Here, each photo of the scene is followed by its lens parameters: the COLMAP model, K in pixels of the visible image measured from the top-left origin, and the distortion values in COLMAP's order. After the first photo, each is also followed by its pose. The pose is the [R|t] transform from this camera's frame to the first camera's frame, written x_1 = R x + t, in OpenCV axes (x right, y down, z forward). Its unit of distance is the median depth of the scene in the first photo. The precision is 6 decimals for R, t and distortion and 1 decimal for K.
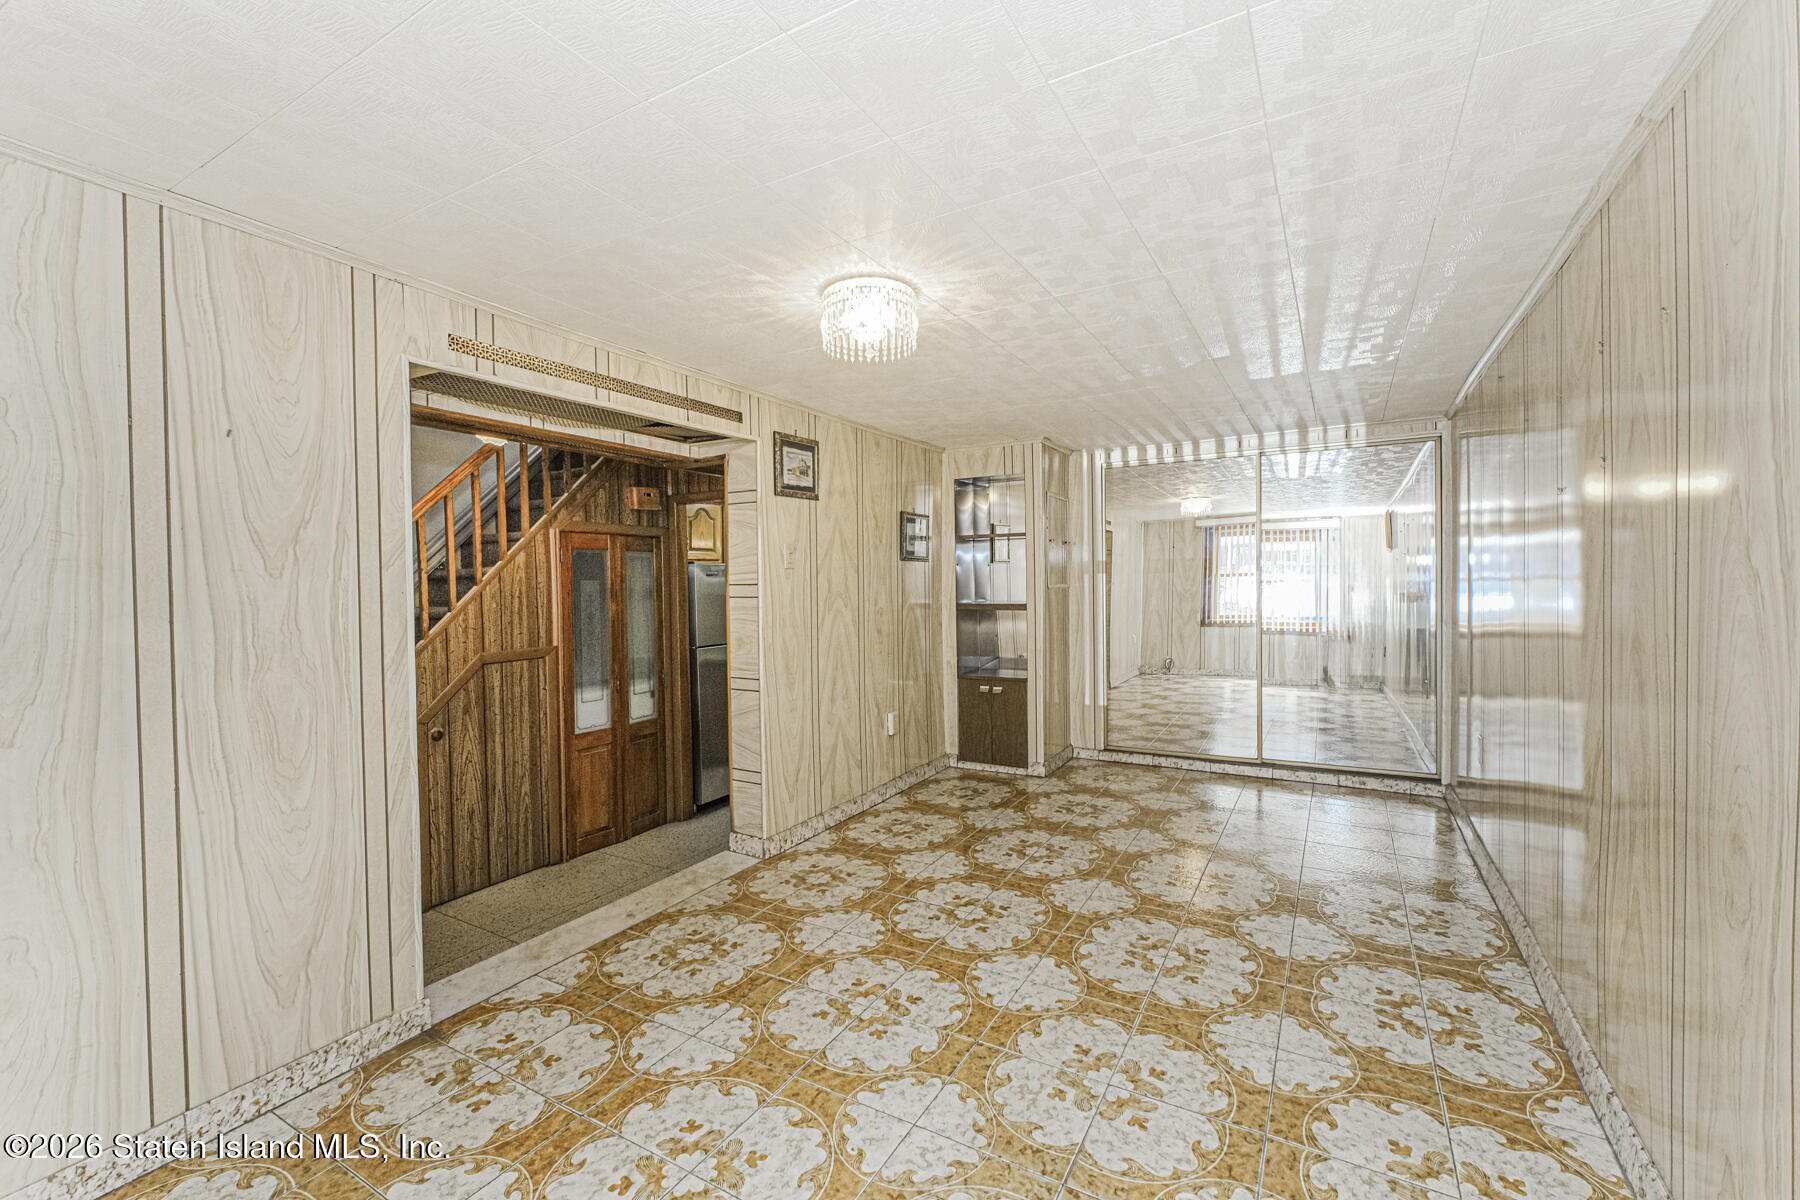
lens RADIAL K [[755.8, 0, 897.2], [0, 755.8, 599.3], [0, 0, 1]] dist [0.000802, -0.000893]
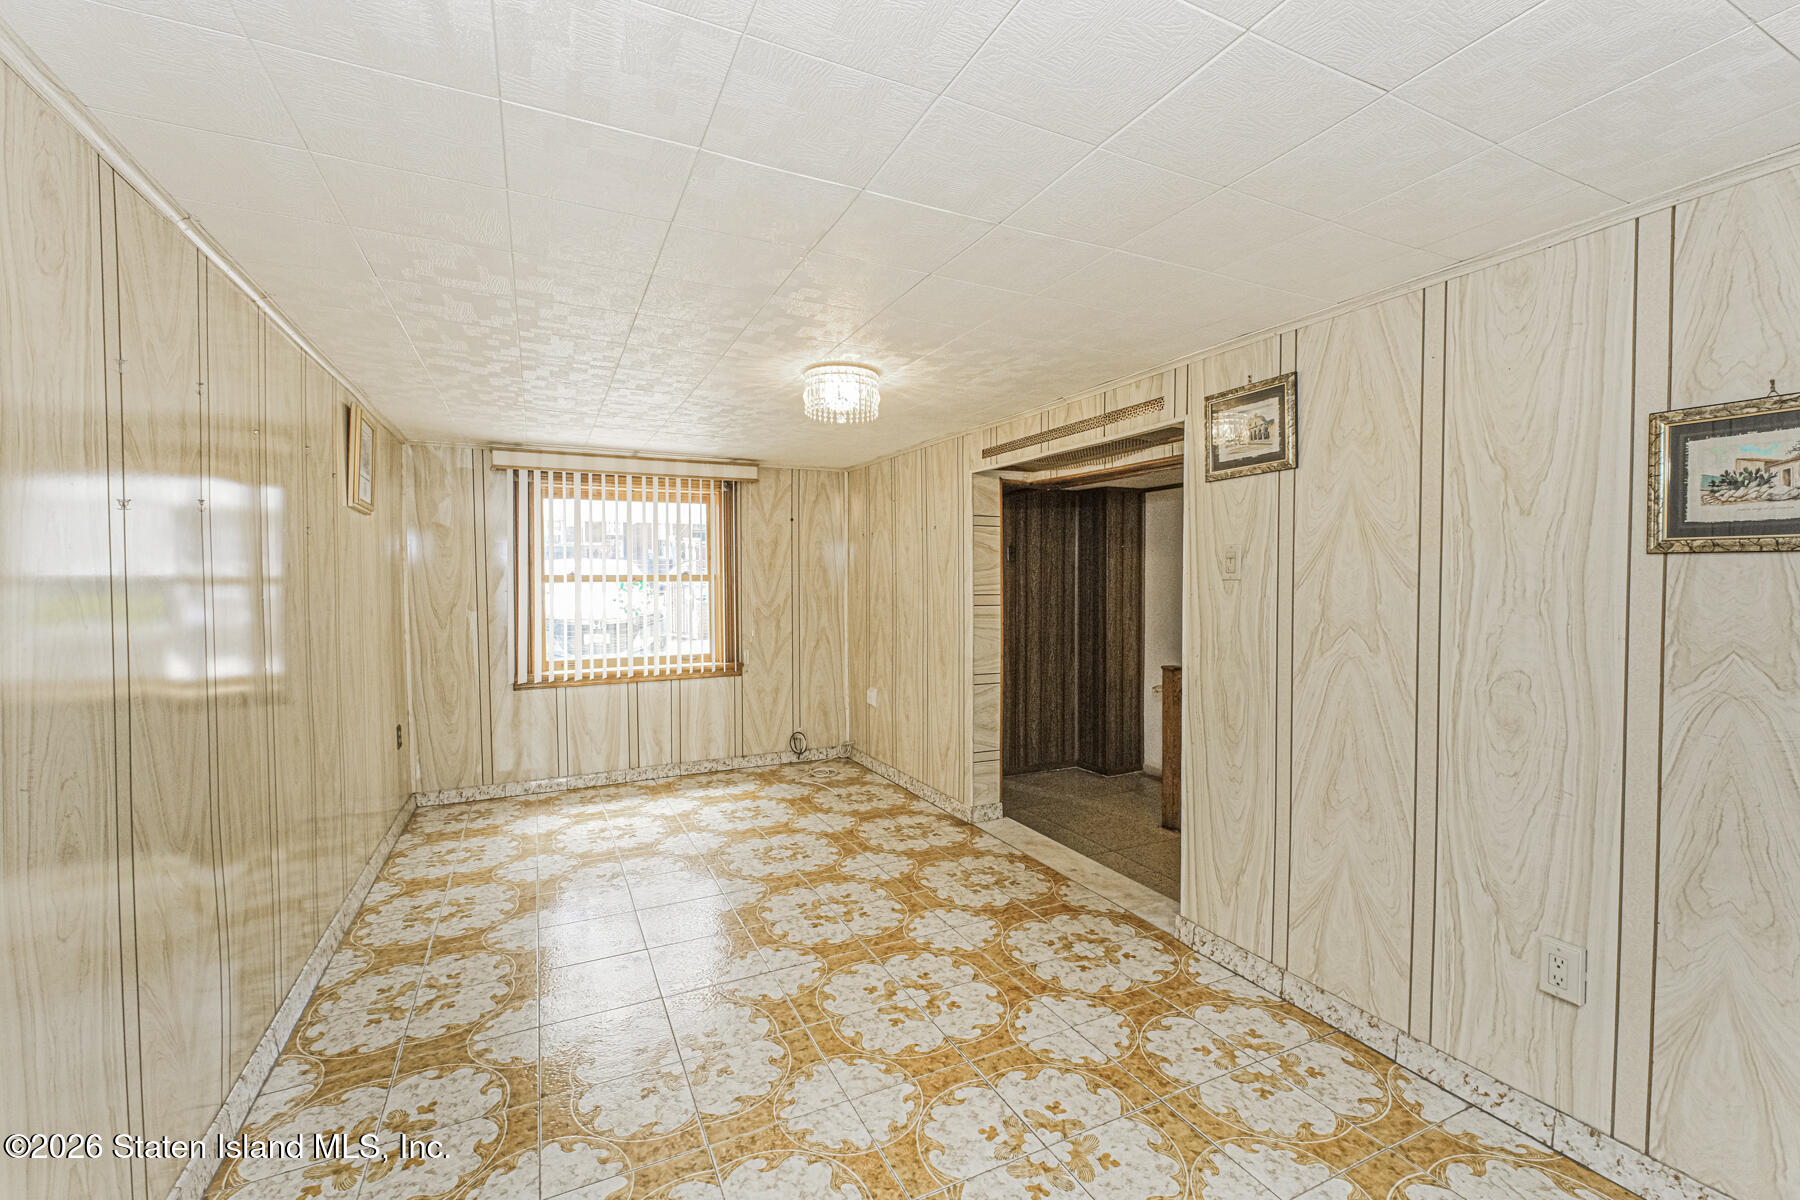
lens RADIAL K [[755.8, 0, 908.8], [0, 755.8, 594.2], [0, 0, 1]] dist [0.000802, -0.000893]
pose [[-0.551133, 0.035663, -0.833655, 0.800039], [-0.008046, 0.998813, 0.048047, -0.076201], [0.834379, 0.033188, -0.550192, 1.475838]]
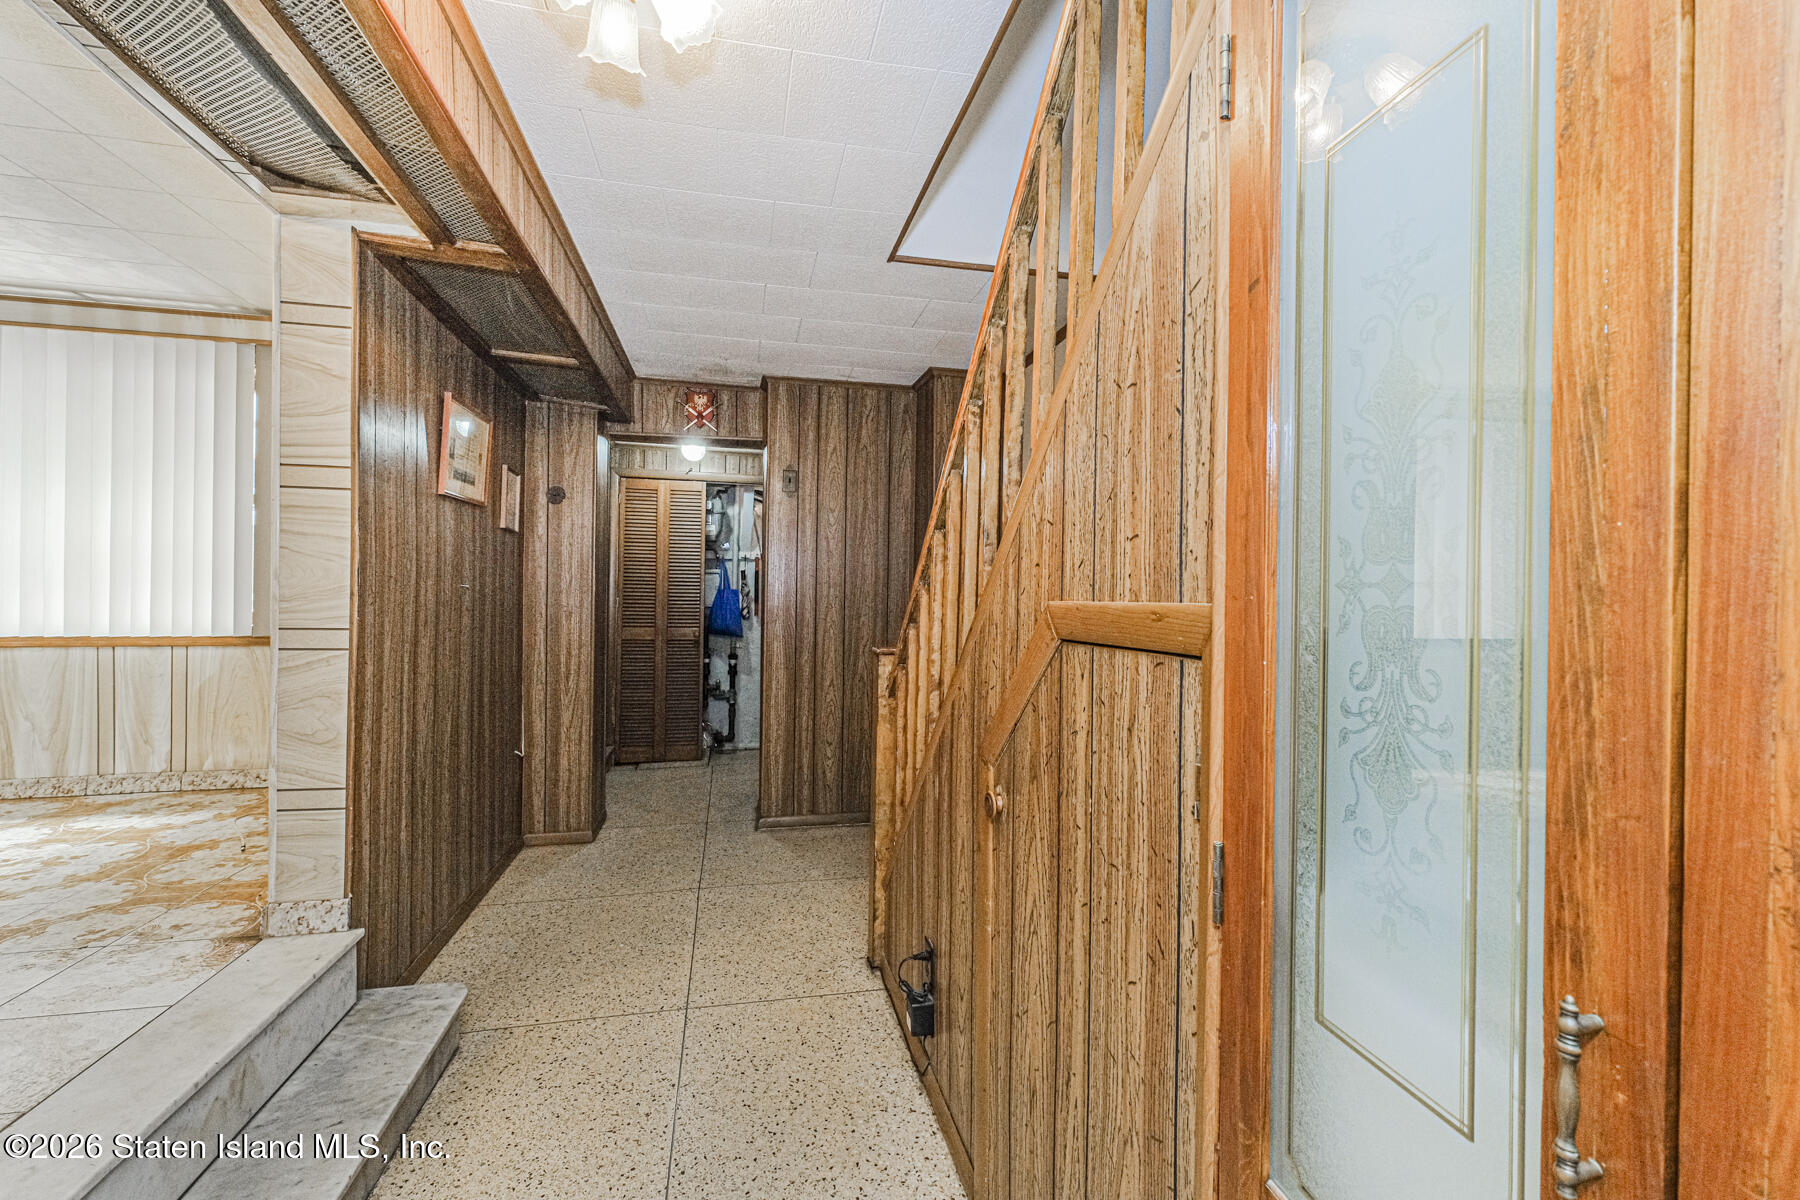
lens RADIAL K [[755.8, 0, 913.5], [0, 755.8, 597.4], [0, 0, 1]] dist [0.000802, -0.000893]
pose [[-0.724381, 0.007448, -0.689359, -0.431090], [-0.016510, 0.999467, 0.028146, 0.089930], [0.689202, 0.031770, -0.723873, 1.706524]]
